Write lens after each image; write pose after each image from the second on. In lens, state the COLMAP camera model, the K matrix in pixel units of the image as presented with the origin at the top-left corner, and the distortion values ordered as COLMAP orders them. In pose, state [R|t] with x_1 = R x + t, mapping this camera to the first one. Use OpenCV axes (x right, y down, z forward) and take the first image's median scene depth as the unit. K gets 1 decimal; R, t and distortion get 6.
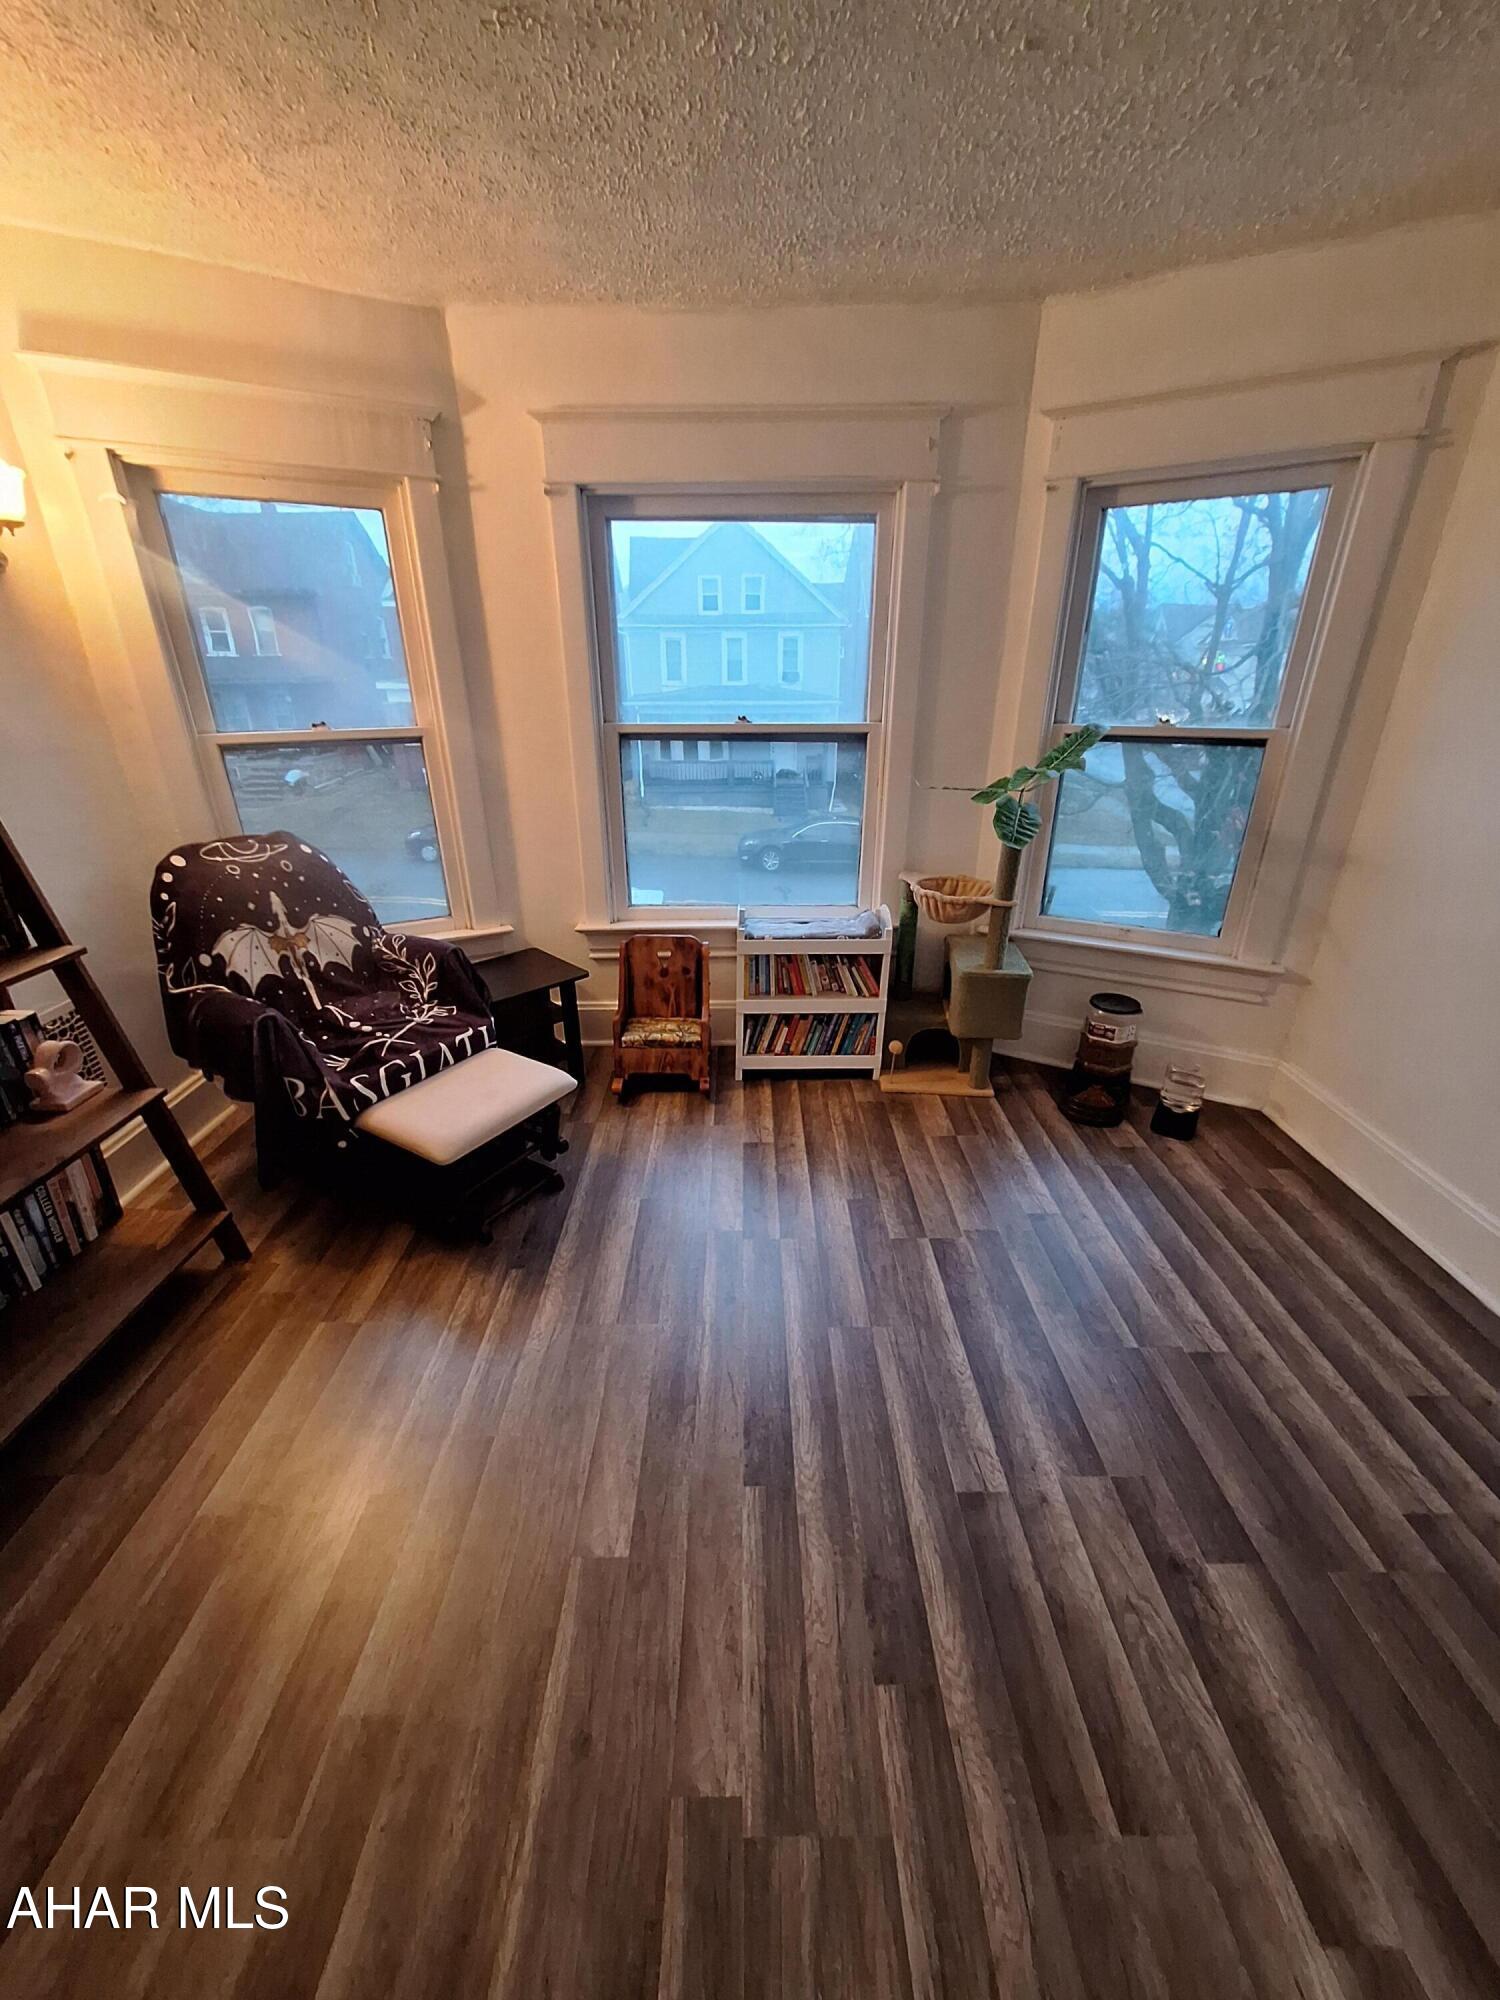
lens RADIAL K [[793.4, 0, 749.2], [0, 793.4, 1006.8], [0, 0, 1]] dist [-0.002582, 0.004165]
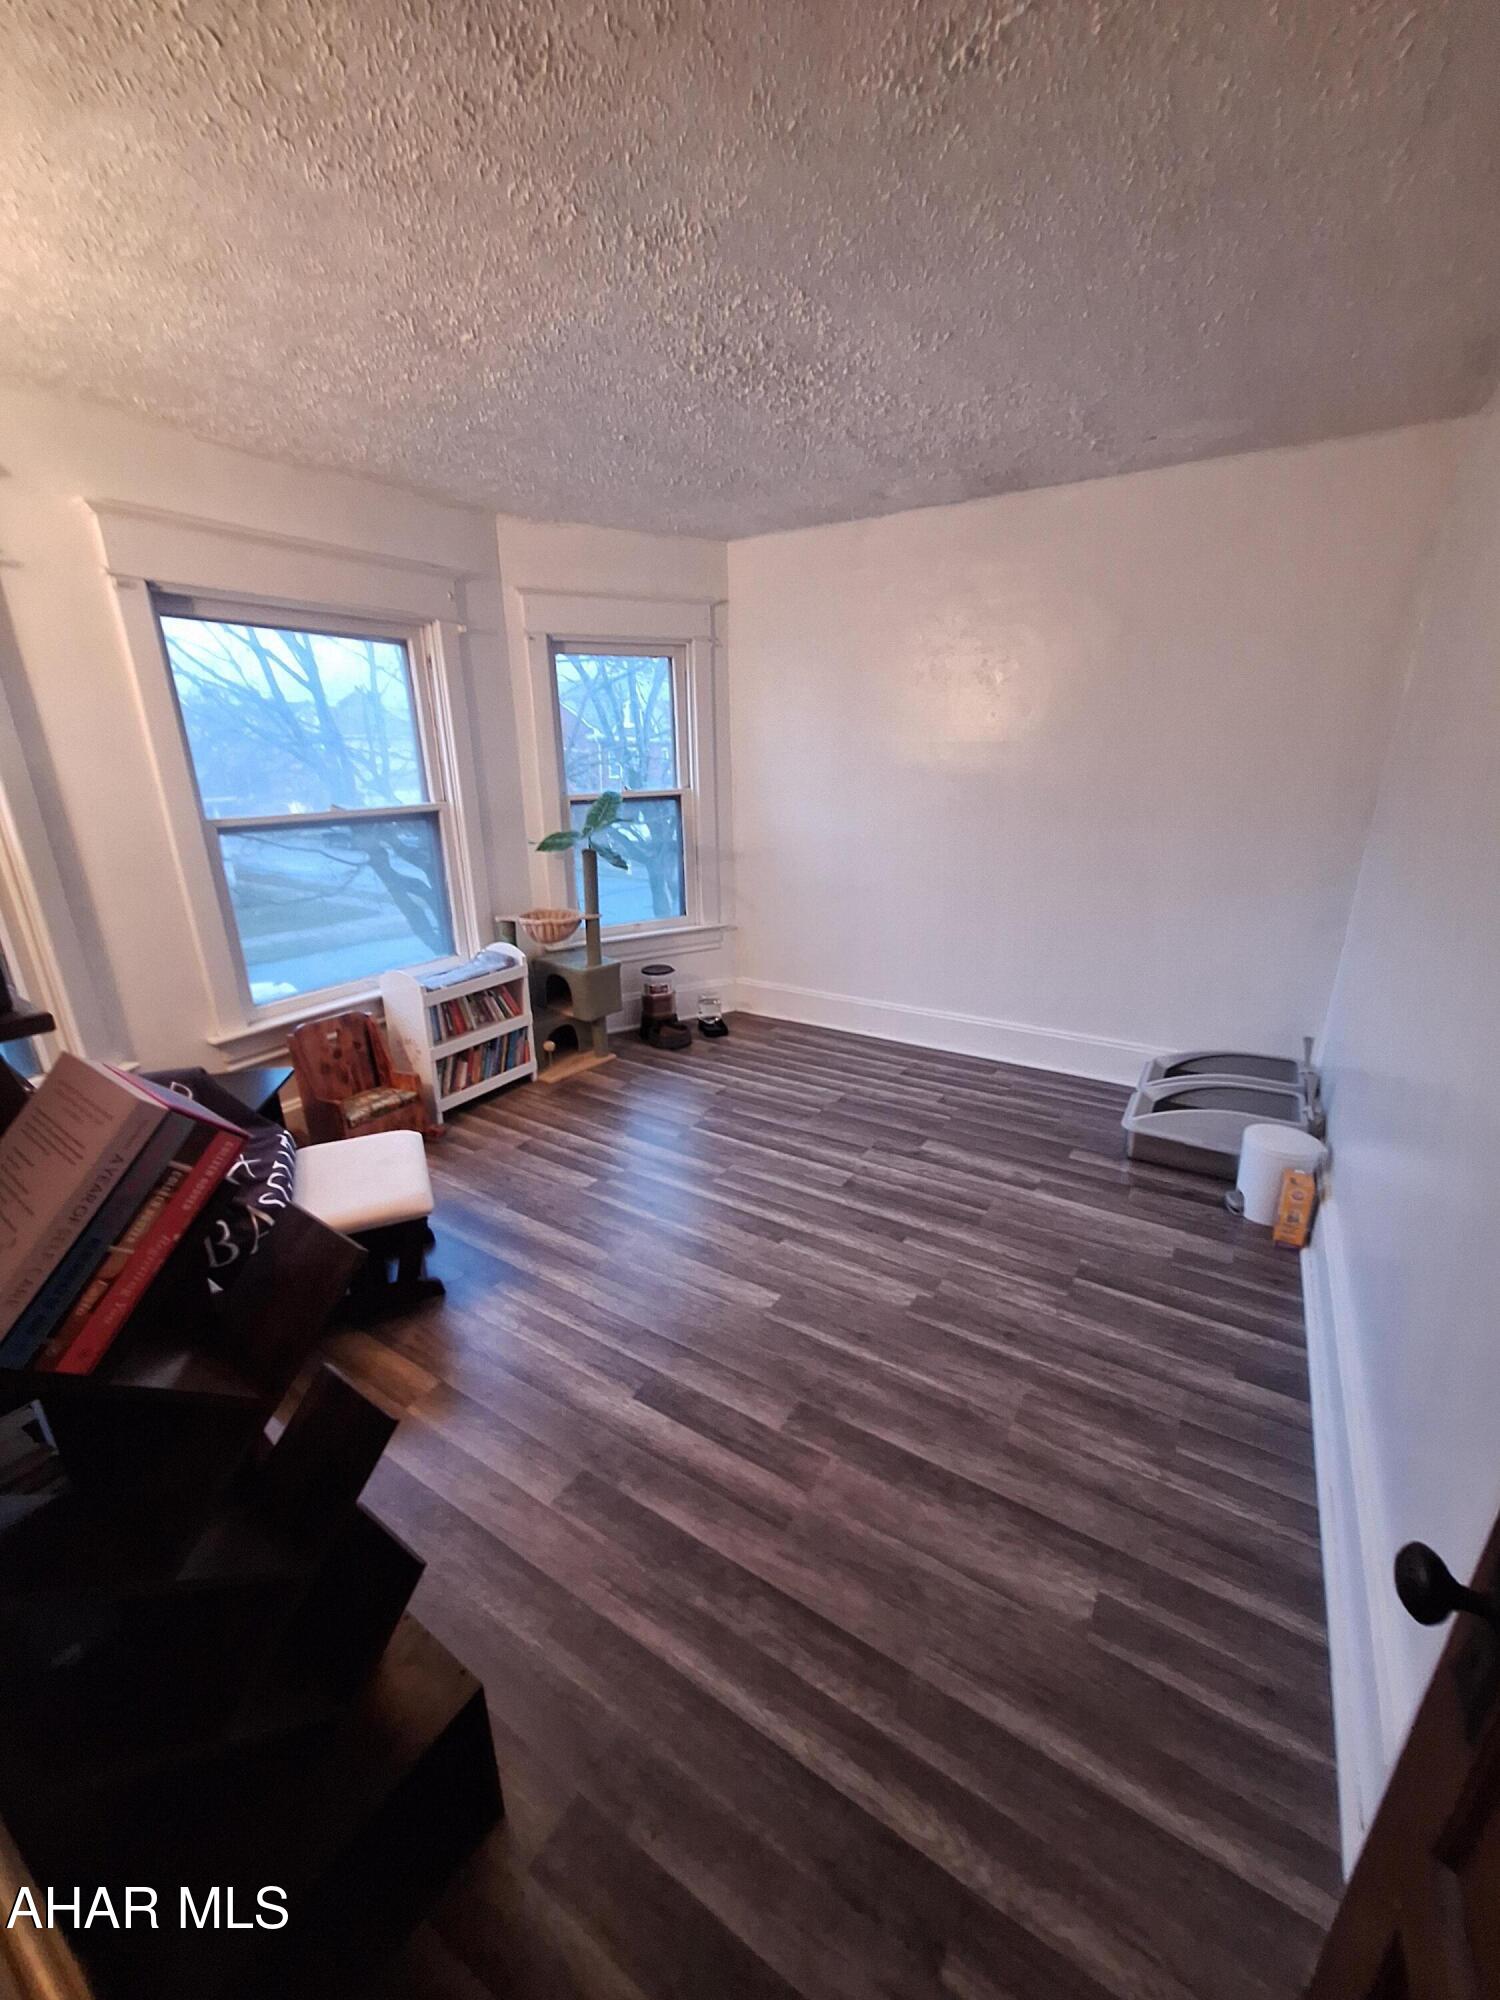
lens RADIAL K [[793.4, 0, 749.2], [0, 793.4, 1006.8], [0, 0, 1]] dist [-0.002582, 0.004165]
pose [[0.541225, -0.265426, 0.797888, -0.673959], [0.344855, 0.935470, 0.077271, 0.004401], [-0.766910, 0.233335, 0.597833, -0.017747]]
